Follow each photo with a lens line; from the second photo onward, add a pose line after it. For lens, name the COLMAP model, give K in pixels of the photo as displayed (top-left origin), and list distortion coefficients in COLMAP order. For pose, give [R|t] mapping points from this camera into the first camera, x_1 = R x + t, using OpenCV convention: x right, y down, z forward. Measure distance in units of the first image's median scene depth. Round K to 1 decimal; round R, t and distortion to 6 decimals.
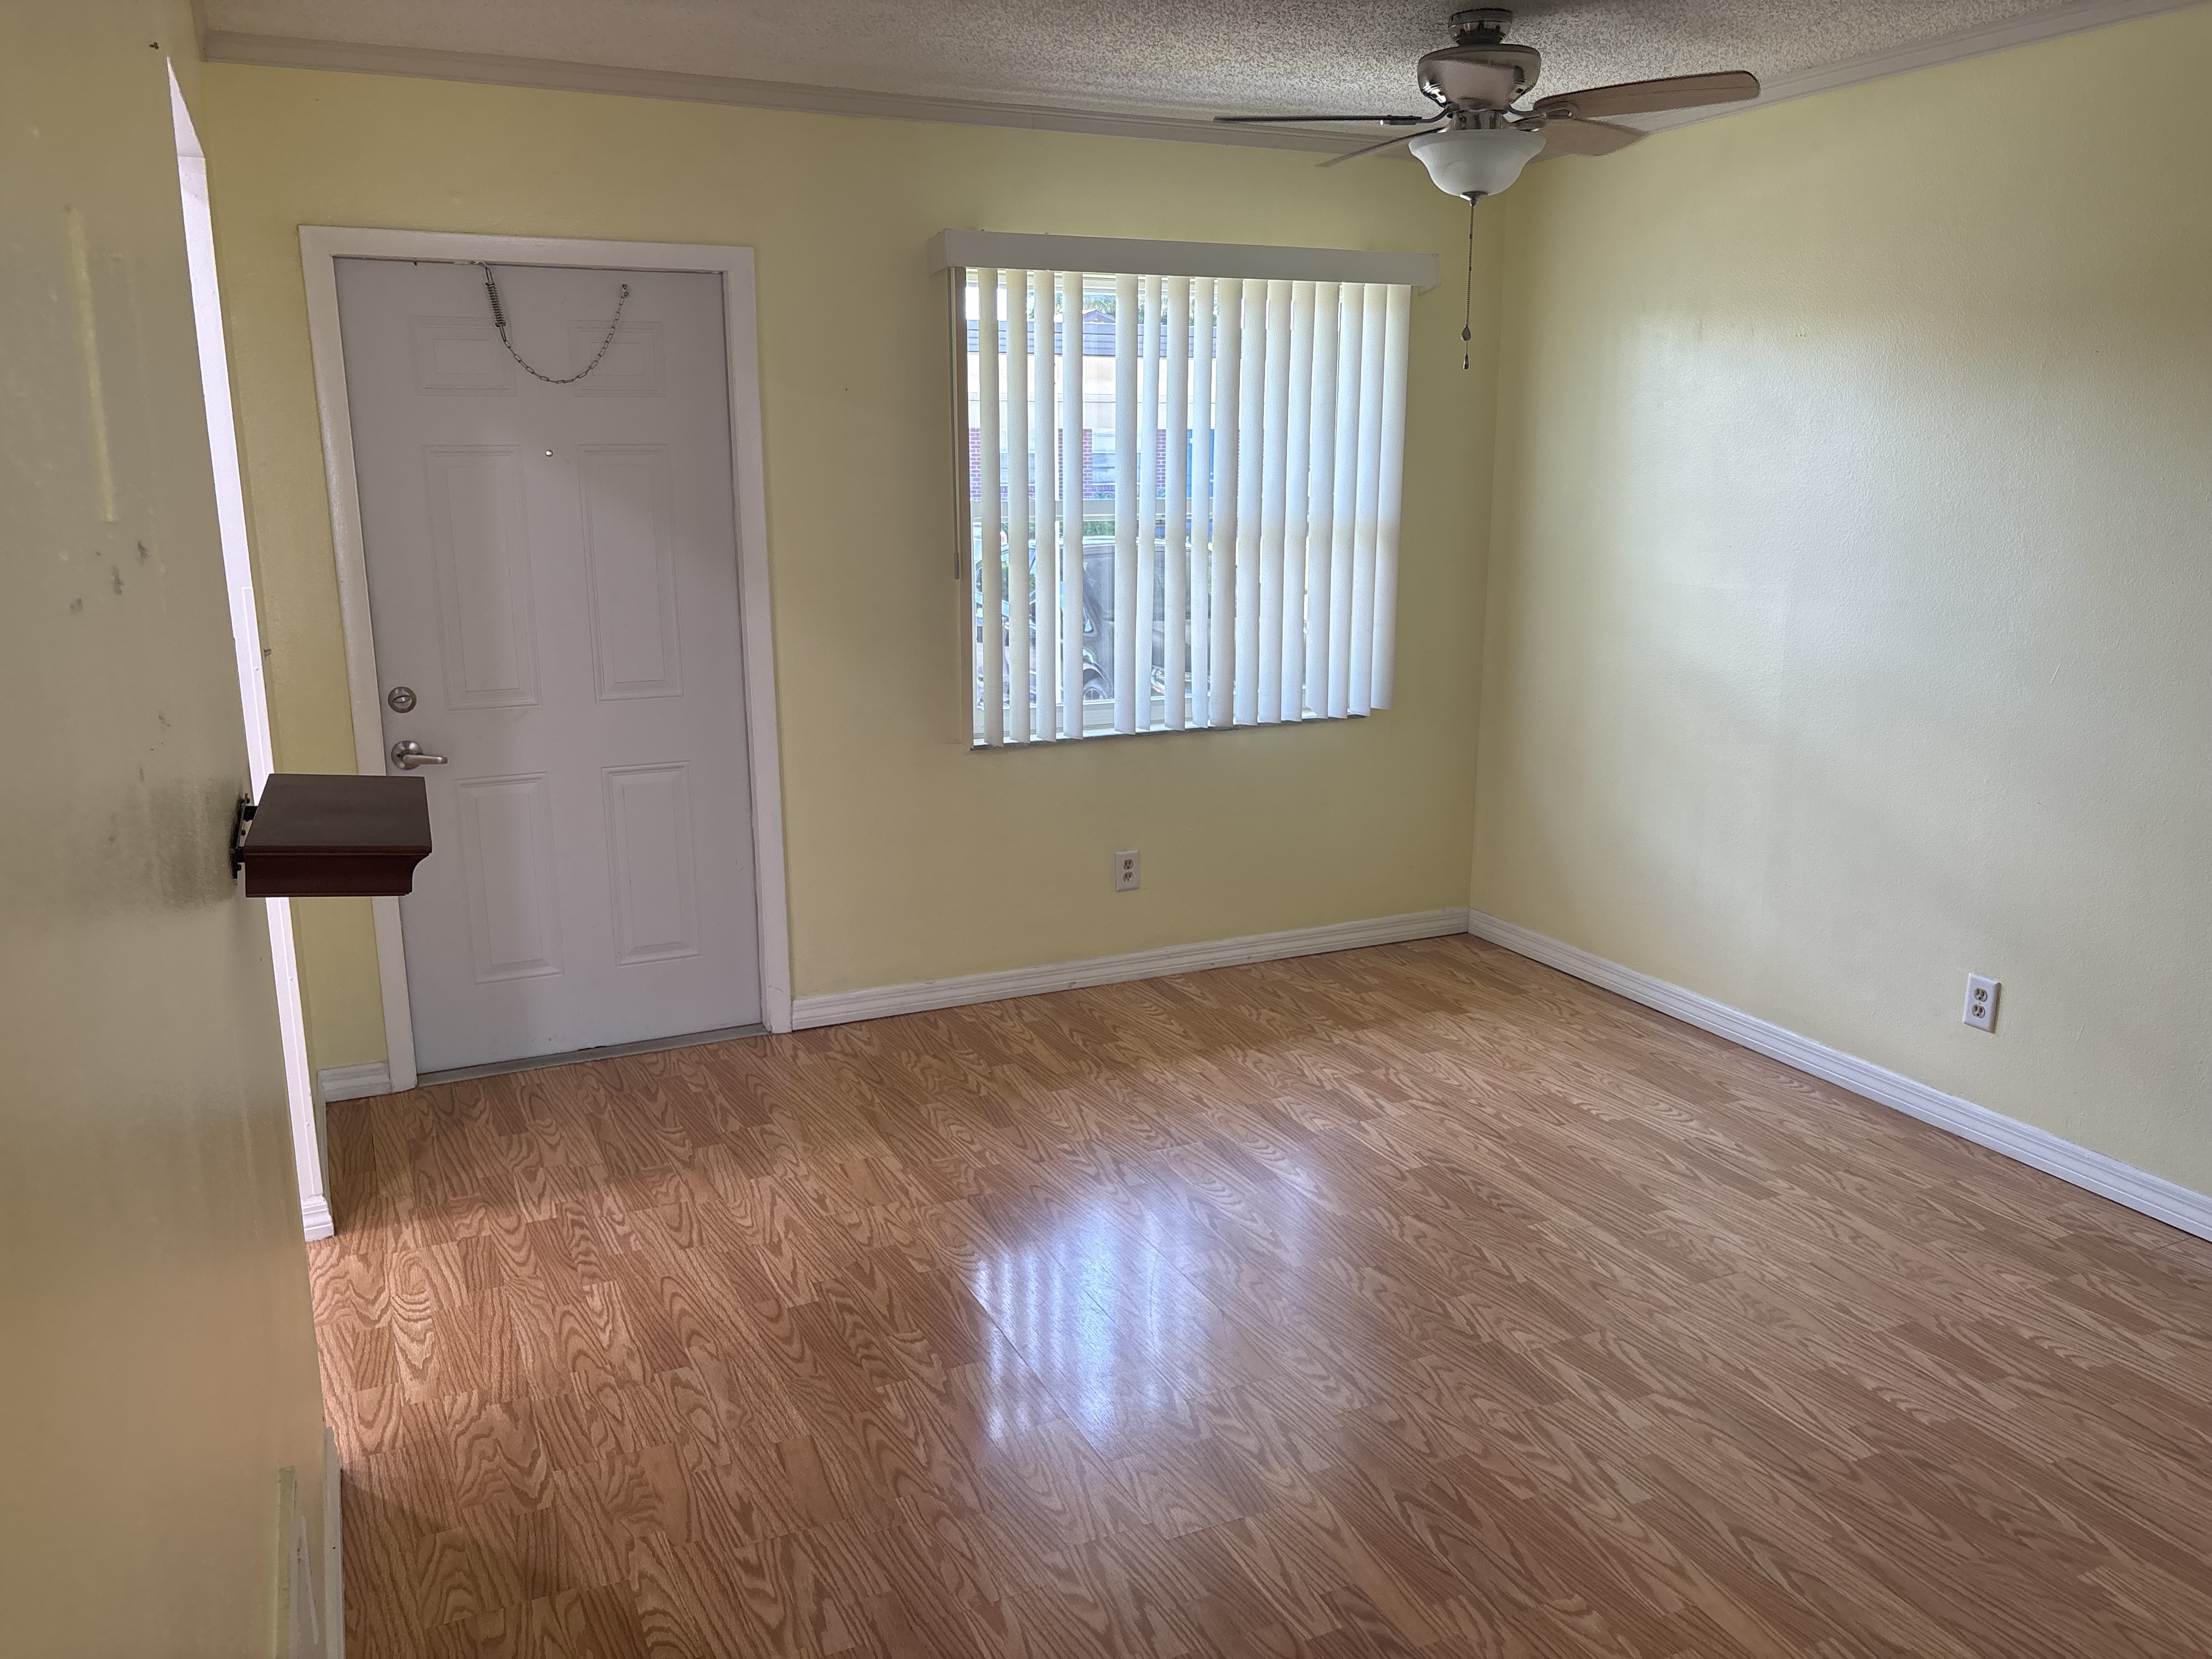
lens RADIAL K [[1677.0, 0, 1106.0], [0, 1677.0, 829.7], [0, 0, 1]] dist [0.040393, -0.034618]
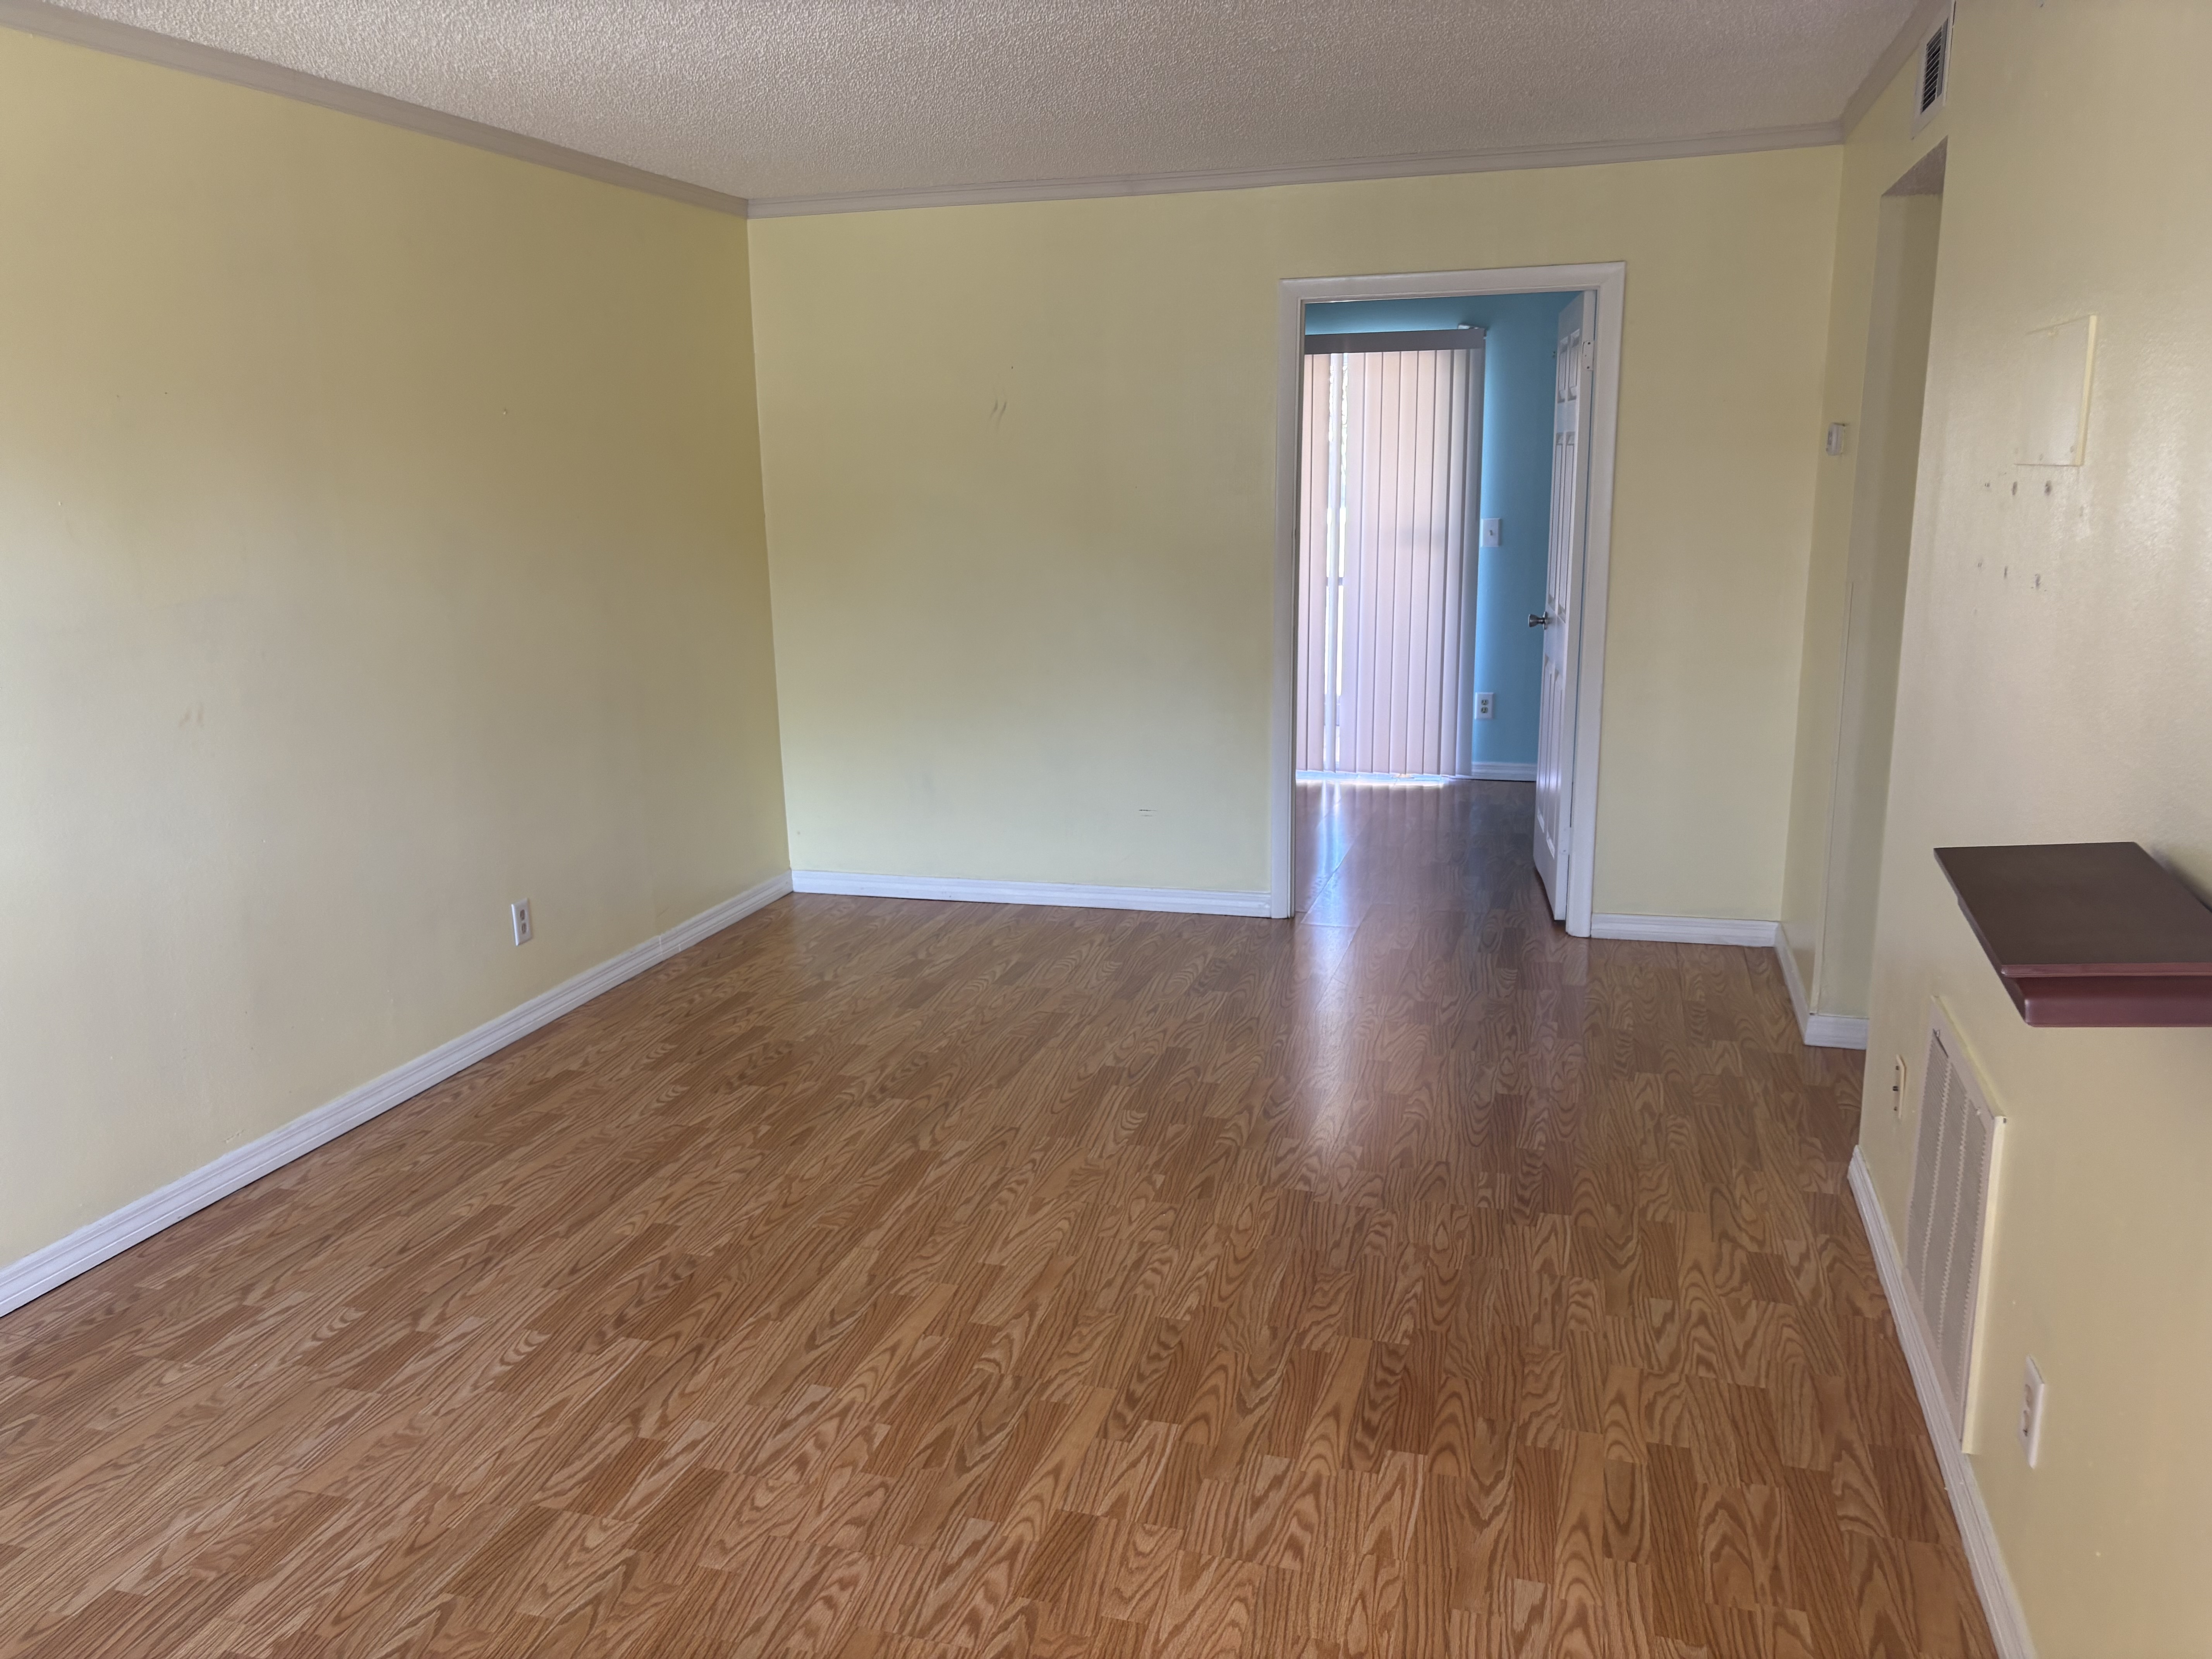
lens RADIAL K [[1677.0, 0, 1106.5], [0, 1677.0, 832.0], [0, 0, 1]] dist [0.040393, -0.034618]
pose [[-0.746642, -0.131827, 0.652033, -0.522152], [0.169468, 0.910135, 0.378067, -0.343133], [-0.643278, 0.392779, -0.657205, 1.495498]]
